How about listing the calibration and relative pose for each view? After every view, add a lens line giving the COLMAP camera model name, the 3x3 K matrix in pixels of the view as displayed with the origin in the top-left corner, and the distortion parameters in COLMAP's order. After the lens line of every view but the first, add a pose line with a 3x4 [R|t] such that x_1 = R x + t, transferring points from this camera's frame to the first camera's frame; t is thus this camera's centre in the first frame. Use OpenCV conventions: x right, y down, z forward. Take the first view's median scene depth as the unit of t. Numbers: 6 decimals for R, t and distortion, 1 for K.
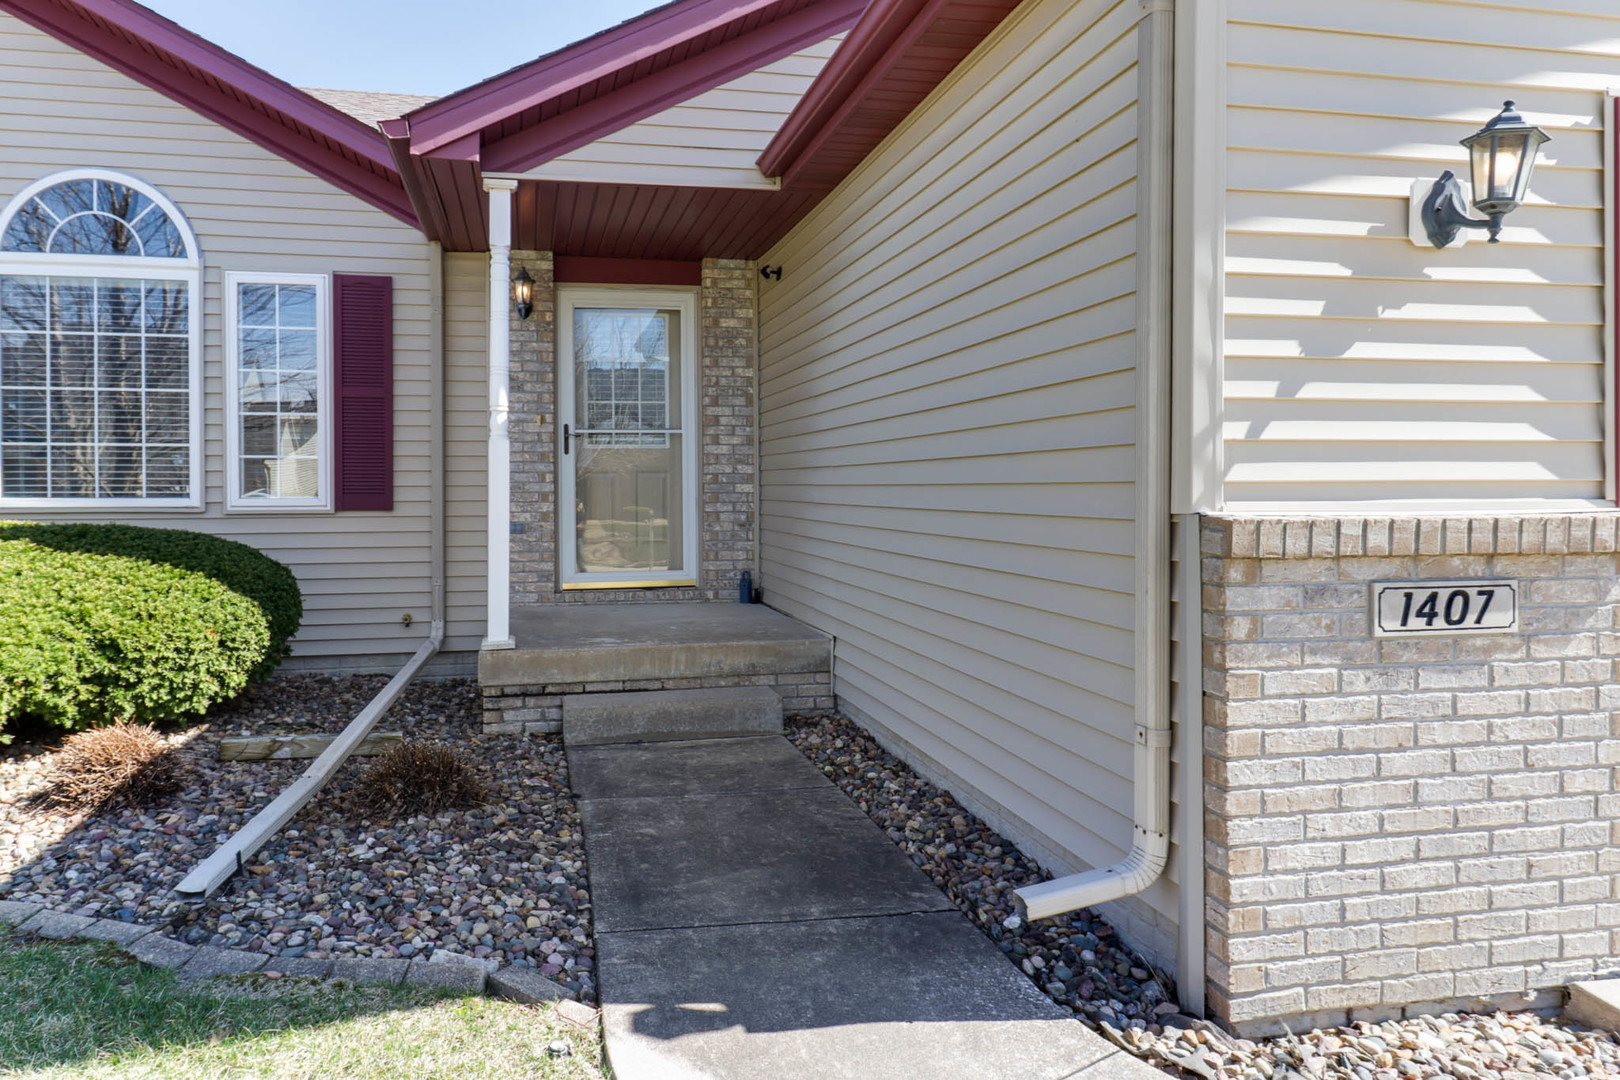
lens RADIAL K [[1214.1, 0, 810.8], [0, 1214.1, 528.2], [0, 0, 1]] dist [0.007361, -0.003799]
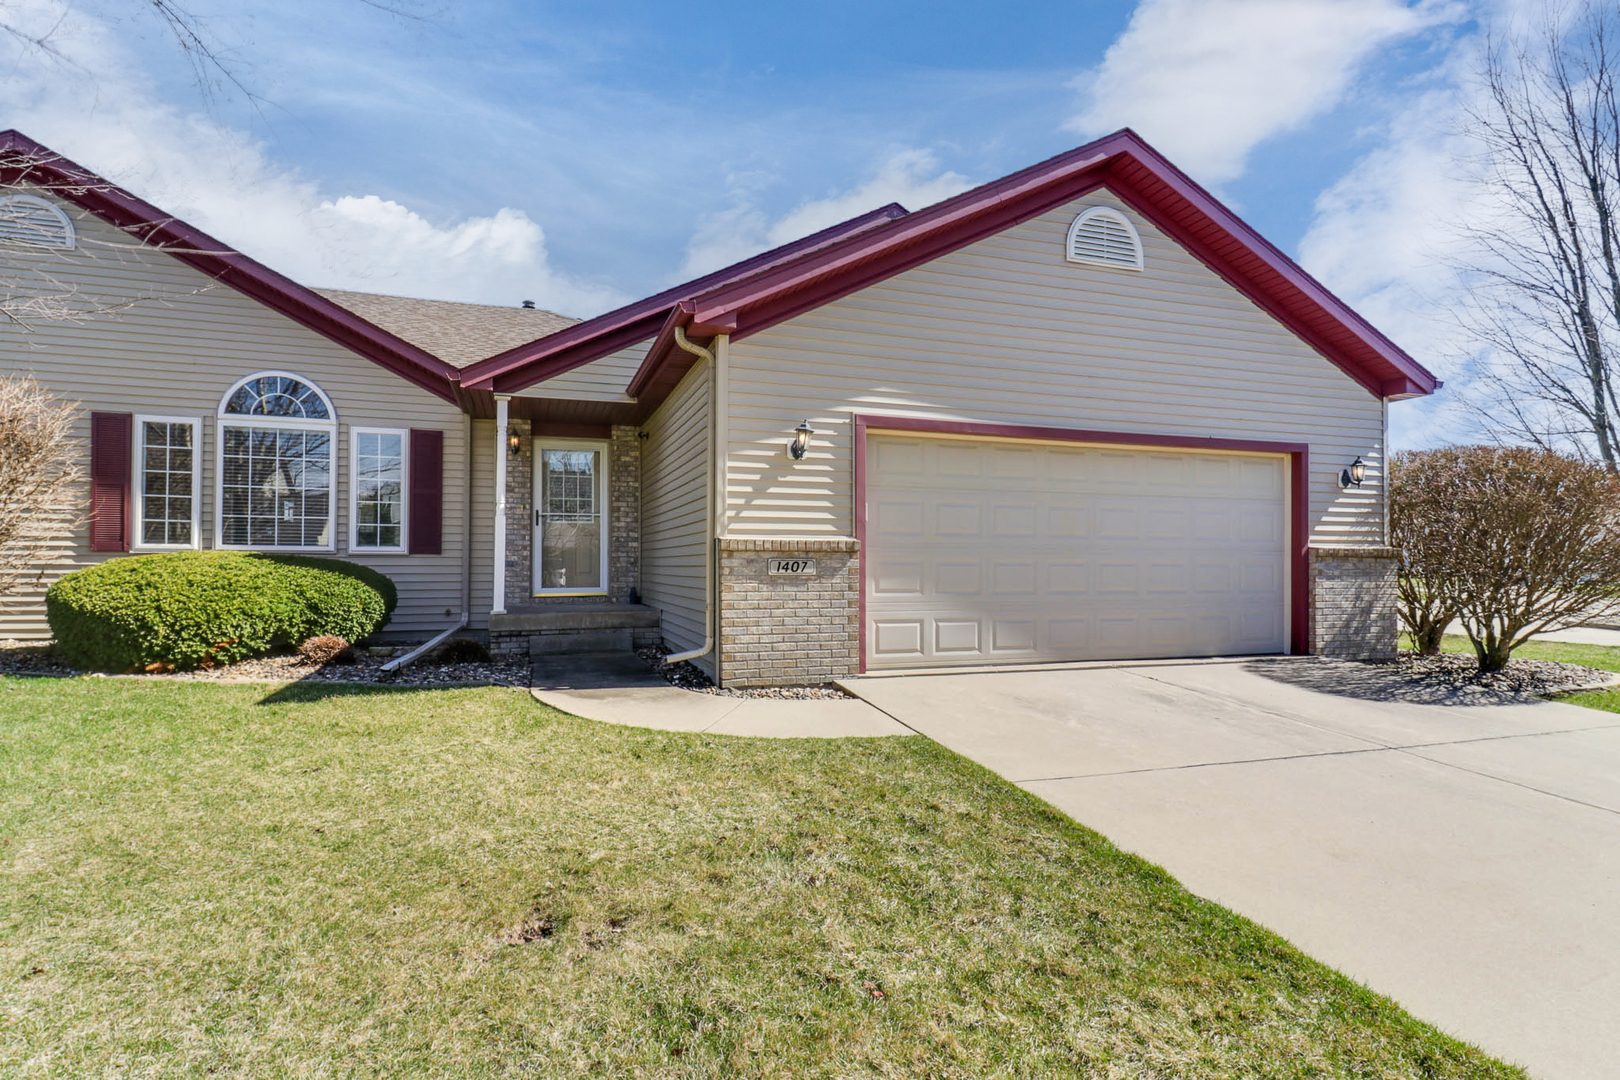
lens RADIAL K [[751.9, 0, 798.7], [0, 751.9, 556.3], [0, 0, 1]] dist [0.005907, 0.000432]
pose [[0.991966, 0.006605, 0.126330, 0.091713], [-0.002999, 0.999583, -0.028715, 0.031904], [-0.126467, 0.028105, 0.991573, -0.355201]]
